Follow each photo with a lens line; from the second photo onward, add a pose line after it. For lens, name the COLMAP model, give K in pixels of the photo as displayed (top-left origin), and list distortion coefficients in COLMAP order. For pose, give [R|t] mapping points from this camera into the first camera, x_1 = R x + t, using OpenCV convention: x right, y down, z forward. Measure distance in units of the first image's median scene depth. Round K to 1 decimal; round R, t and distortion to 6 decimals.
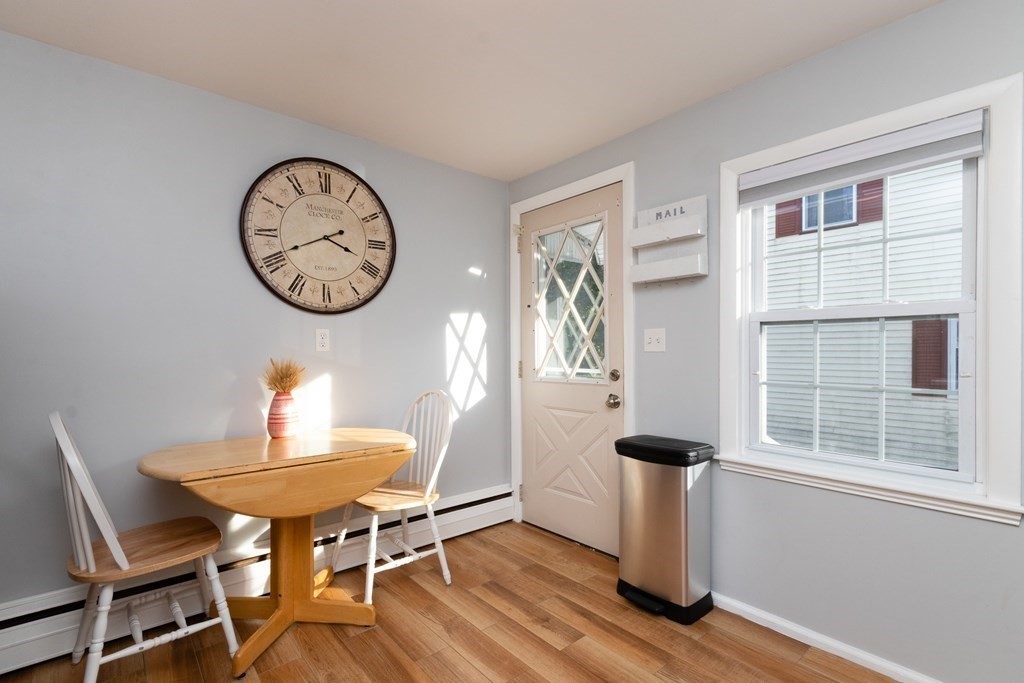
lens RADIAL K [[474.8, 0, 509.9], [0, 474.8, 351.8], [0, 0, 1]] dist [-0.000533, 0.000288]
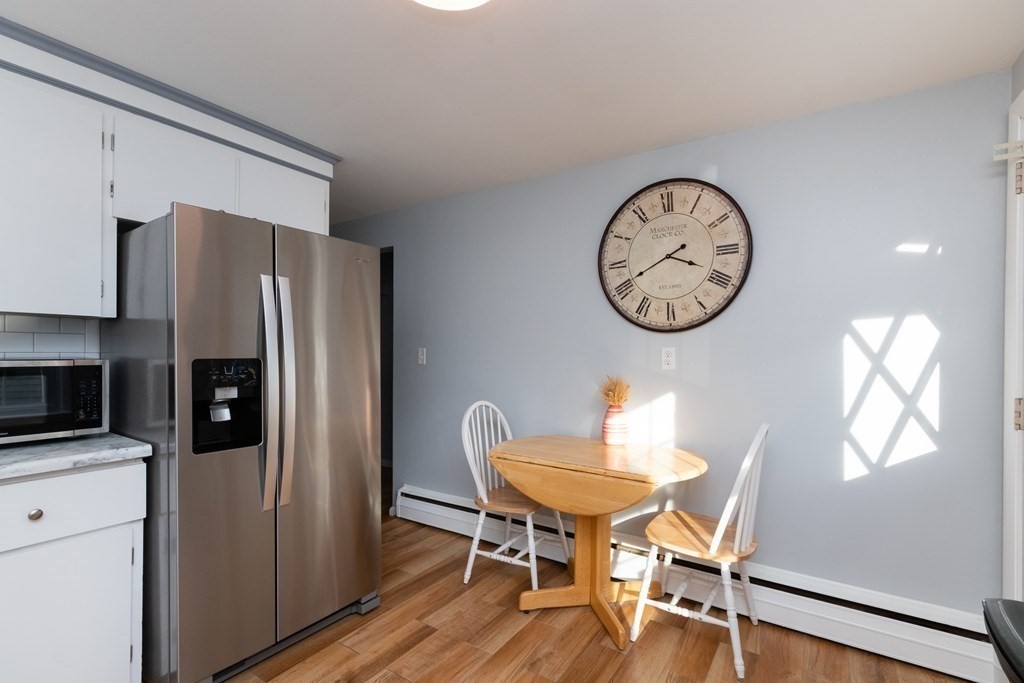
lens RADIAL K [[474.8, 0, 501.6], [0, 474.8, 359.6], [0, 0, 1]] dist [-0.000533, 0.000288]
pose [[0.266110, 0.001625, -0.963941, 0.480193], [-0.022767, 0.999730, -0.004600, -0.009511], [0.963674, 0.023170, 0.266076, 0.393776]]
